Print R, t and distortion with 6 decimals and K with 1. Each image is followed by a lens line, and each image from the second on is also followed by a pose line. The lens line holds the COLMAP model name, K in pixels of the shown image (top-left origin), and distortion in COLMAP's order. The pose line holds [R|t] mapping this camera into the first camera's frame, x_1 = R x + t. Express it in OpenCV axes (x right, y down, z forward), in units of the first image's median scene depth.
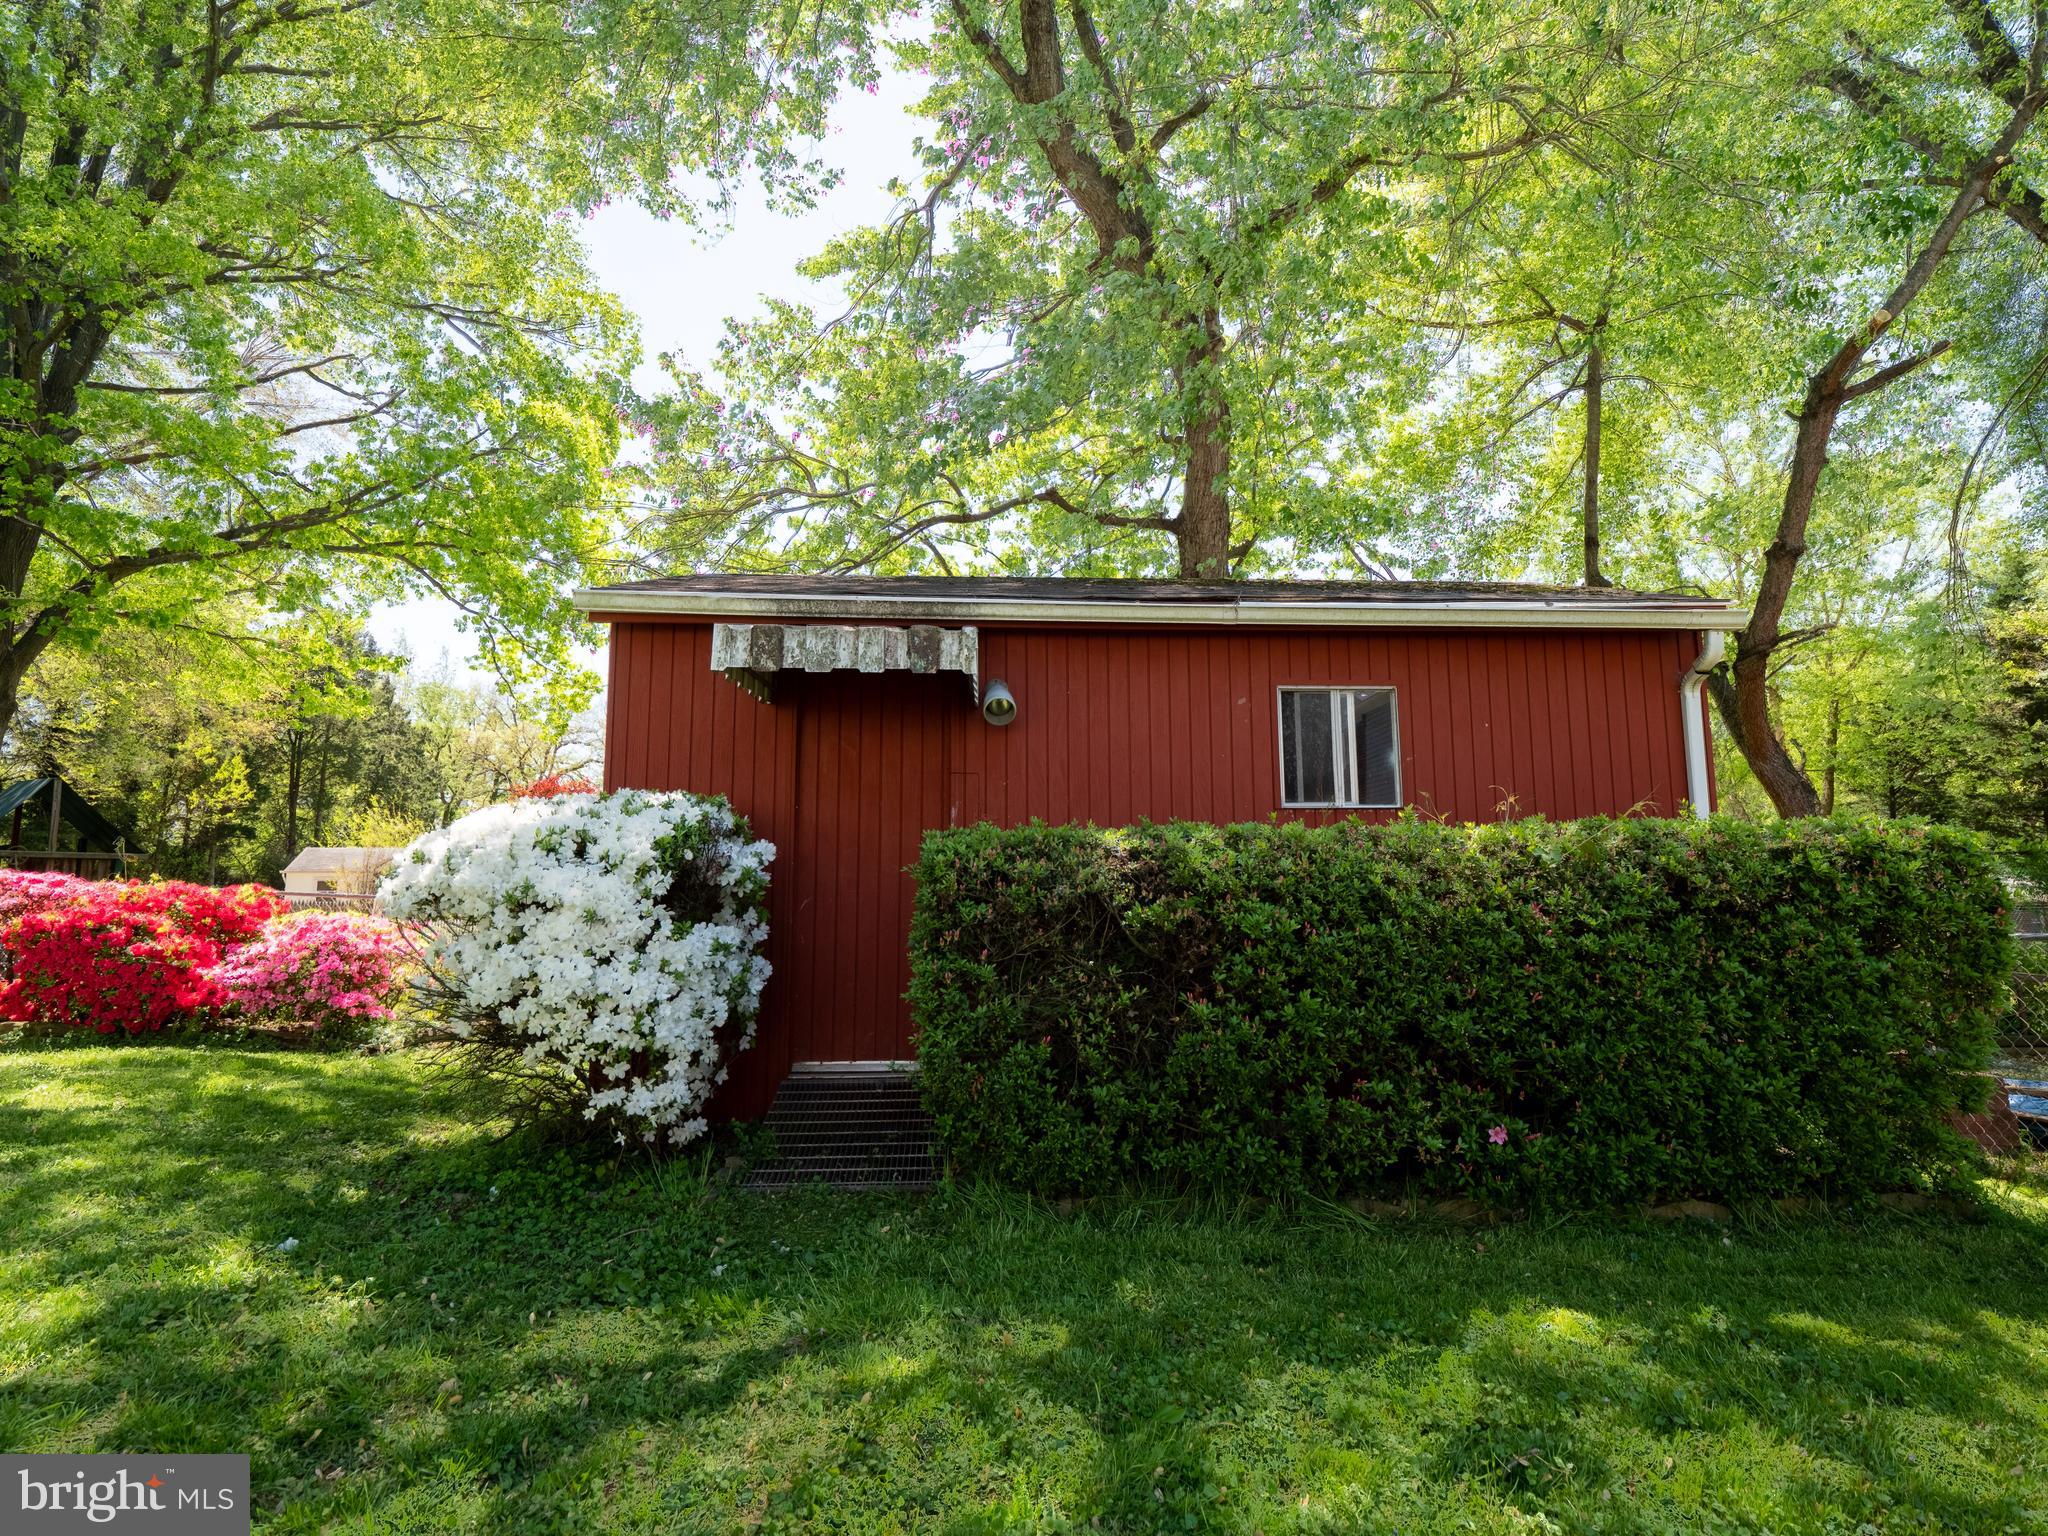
lens RADIAL K [[986.1, 0, 1014.3], [0, 986.1, 757.2], [0, 0, 1]] dist [0.000284, -0.013839]
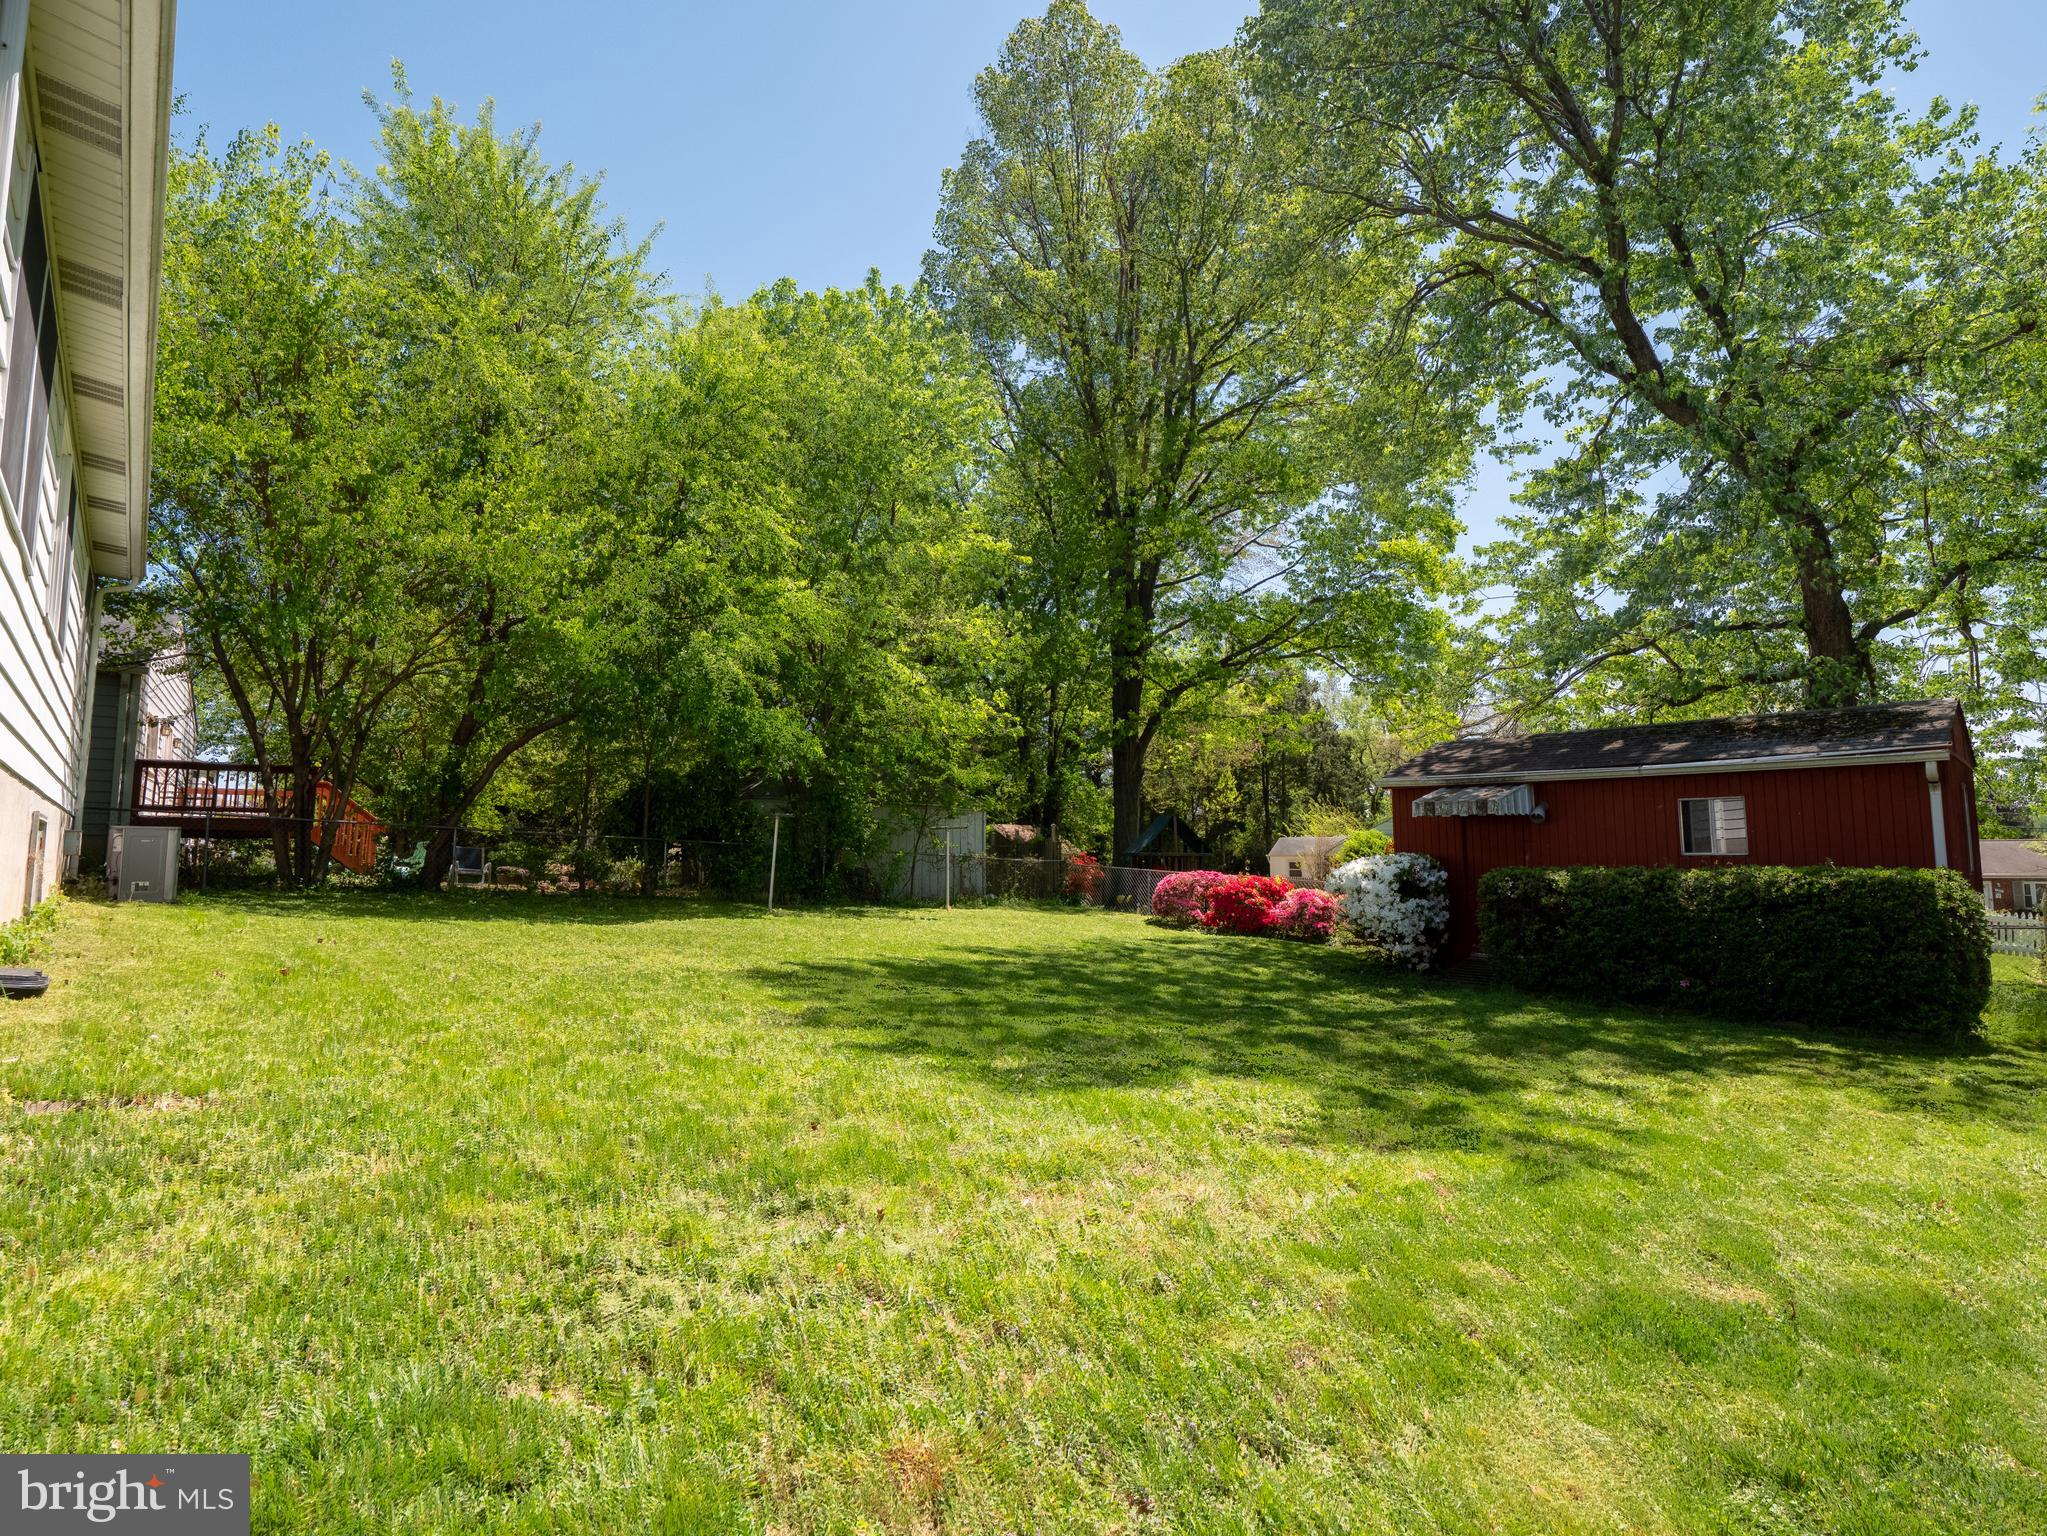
lens RADIAL K [[985.6, 0, 1013.8], [0, 985.6, 757.2], [0, 0, 1]] dist [0.000284, -0.013839]
pose [[0.638858, -0.072663, -0.765885, 0.241509], [0.091612, 0.995631, -0.018042, -0.063208], [0.763850, -0.058638, 0.642724, -0.366889]]
